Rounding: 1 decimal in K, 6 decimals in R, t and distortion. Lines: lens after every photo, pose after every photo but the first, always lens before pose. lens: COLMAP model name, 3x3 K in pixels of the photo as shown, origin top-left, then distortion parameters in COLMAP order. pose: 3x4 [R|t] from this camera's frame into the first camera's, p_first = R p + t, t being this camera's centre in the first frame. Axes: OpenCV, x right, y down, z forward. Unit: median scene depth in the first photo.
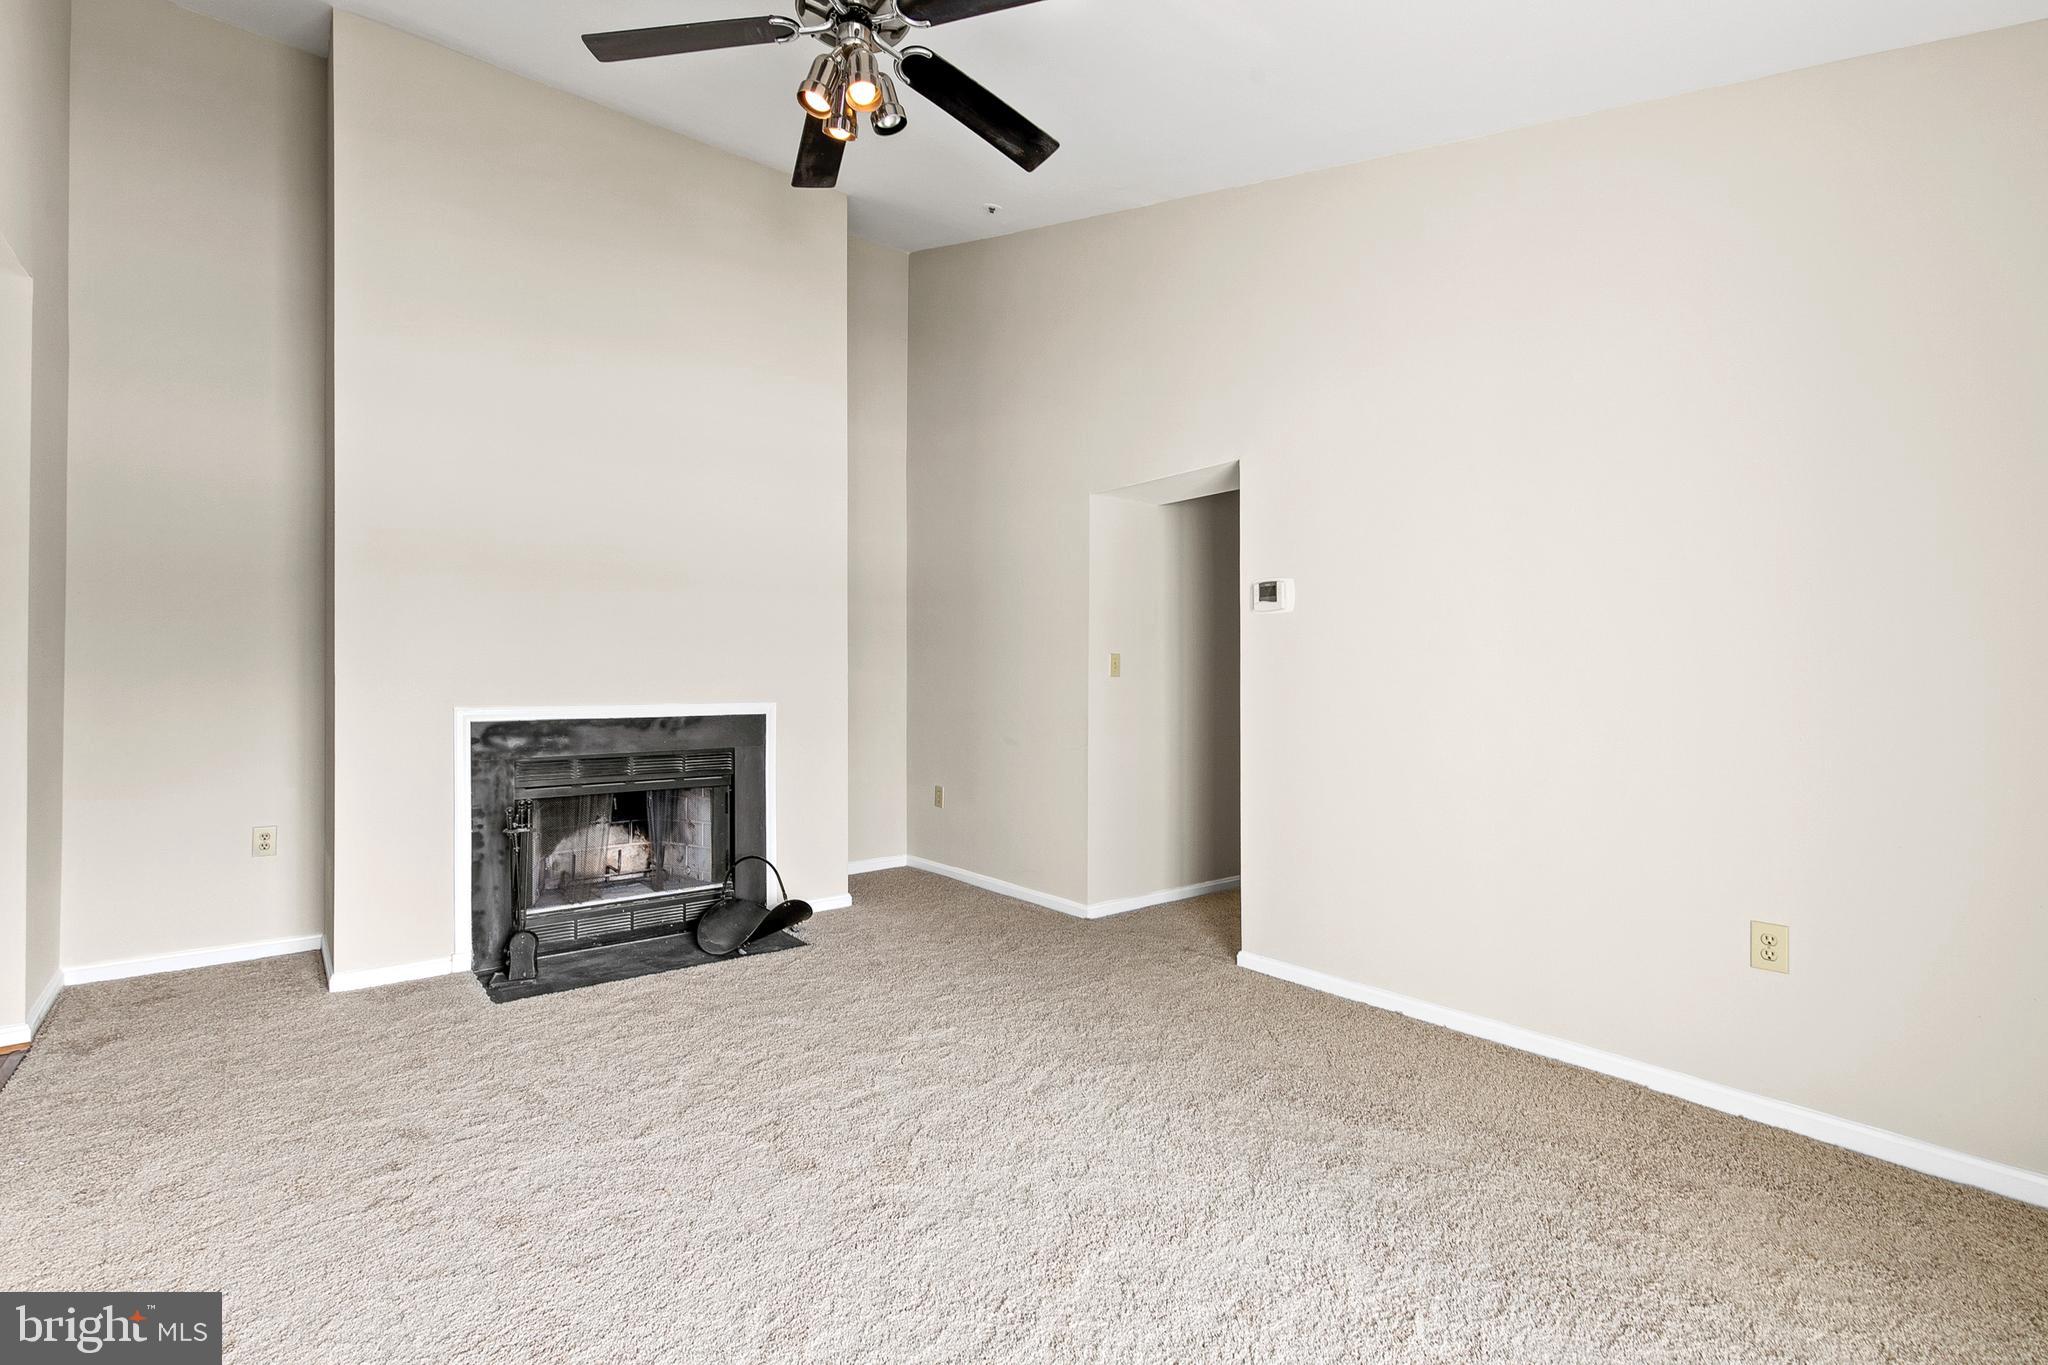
lens RADIAL K [[945.5, 0, 1029.4], [0, 945.5, 688.6], [0, 0, 1]] dist [0.003015, 0.000412]
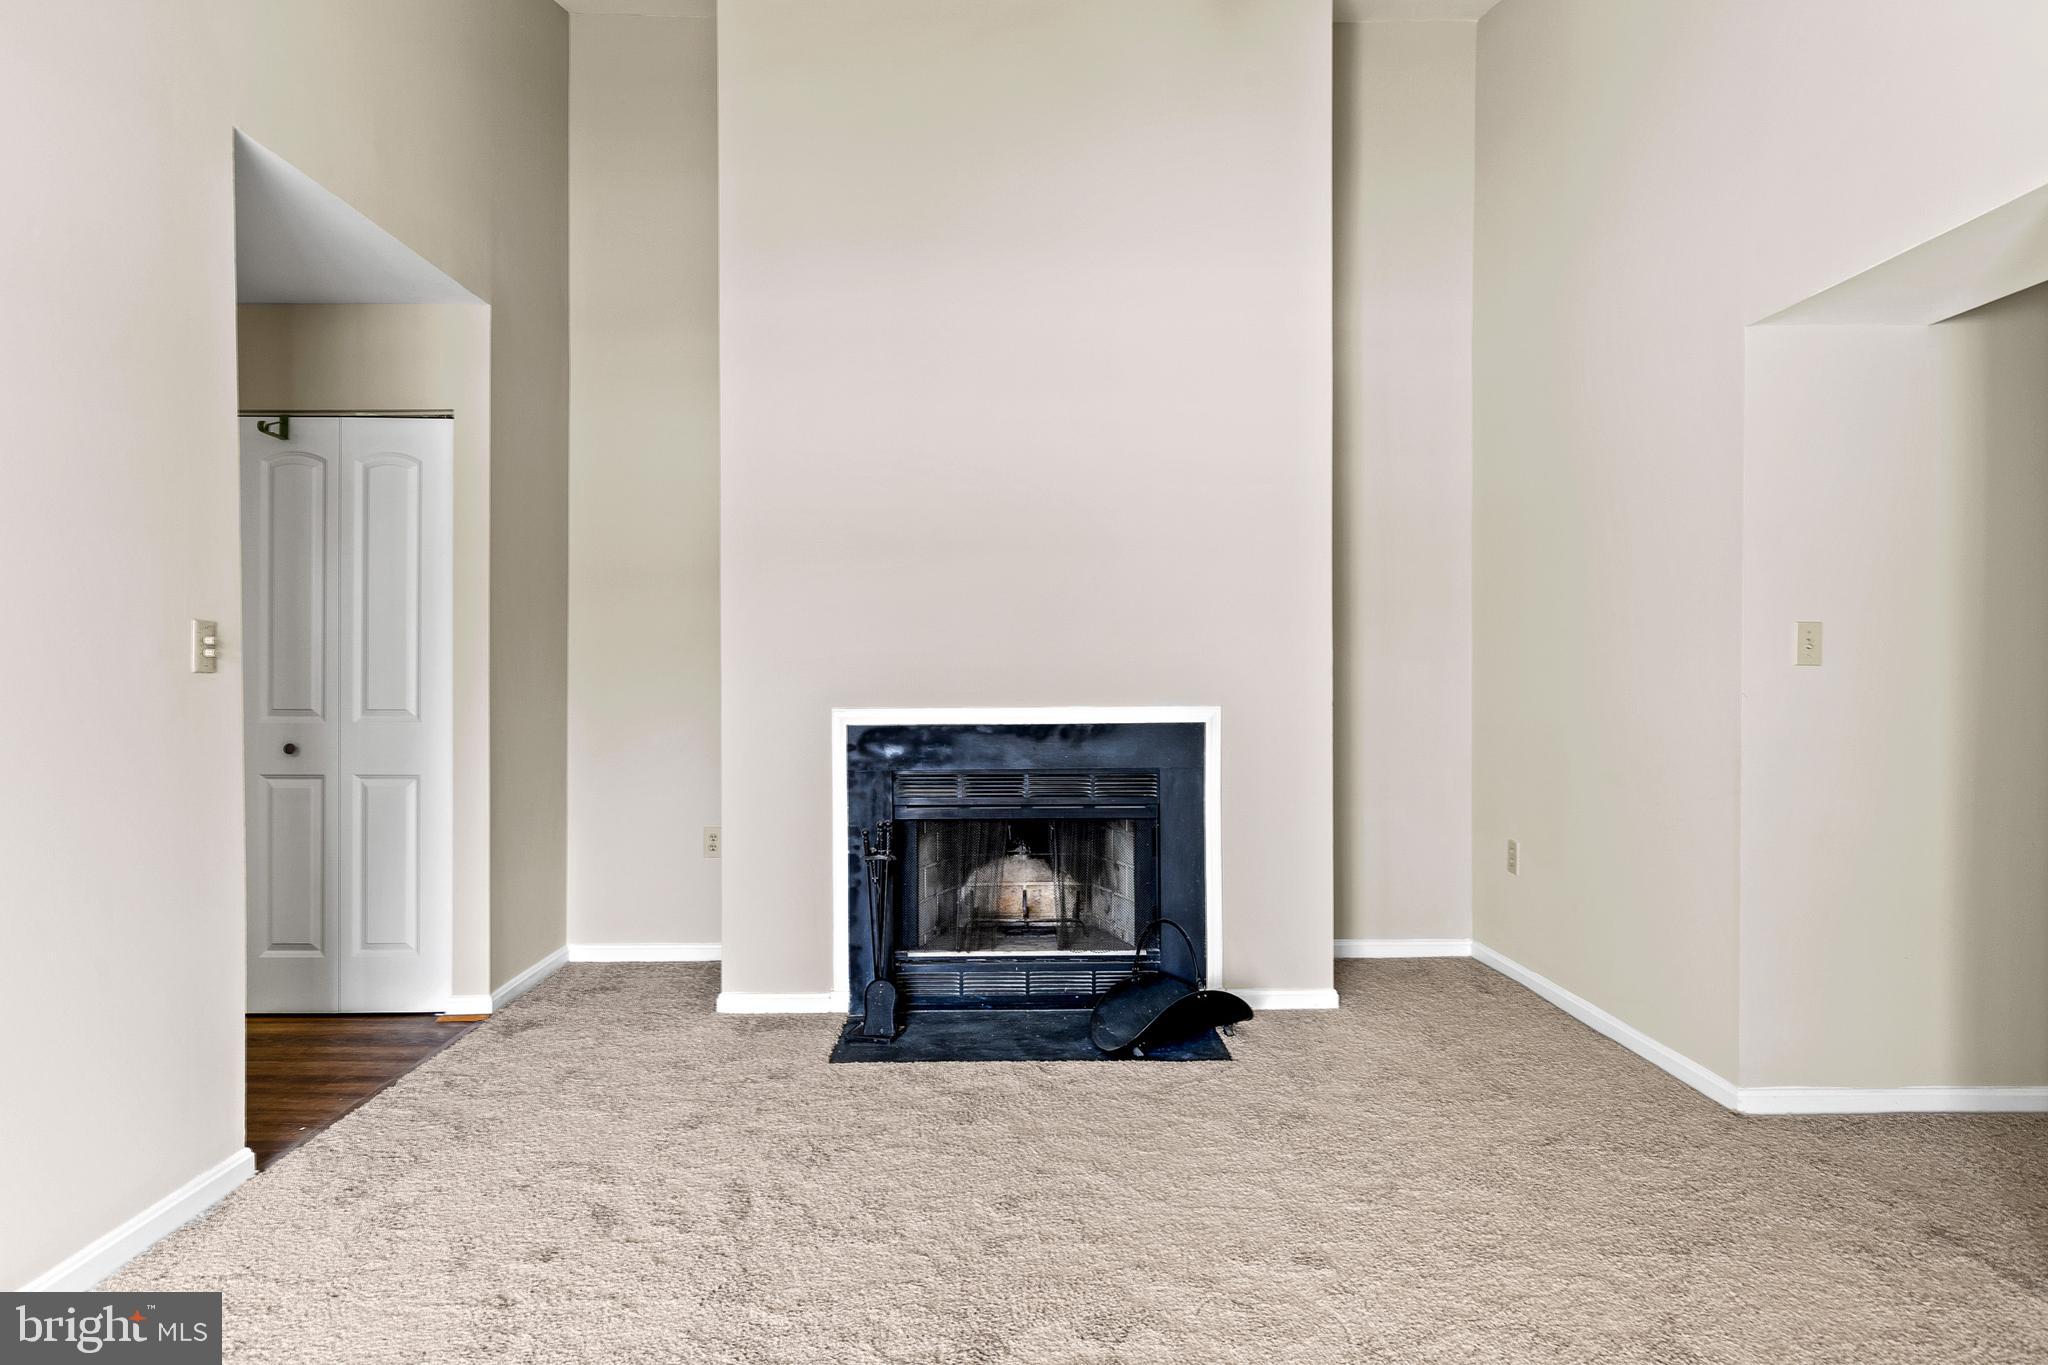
lens RADIAL K [[1151.5, 0, 982.1], [0, 1151.5, 694.1], [0, 0, 1]] dist [0.008035, -0.001608]
pose [[0.784454, 0.005715, -0.620161, 0.146822], [-0.000384, 0.999962, 0.008729, -0.002537], [0.620187, -0.006609, 0.784426, 0.238303]]
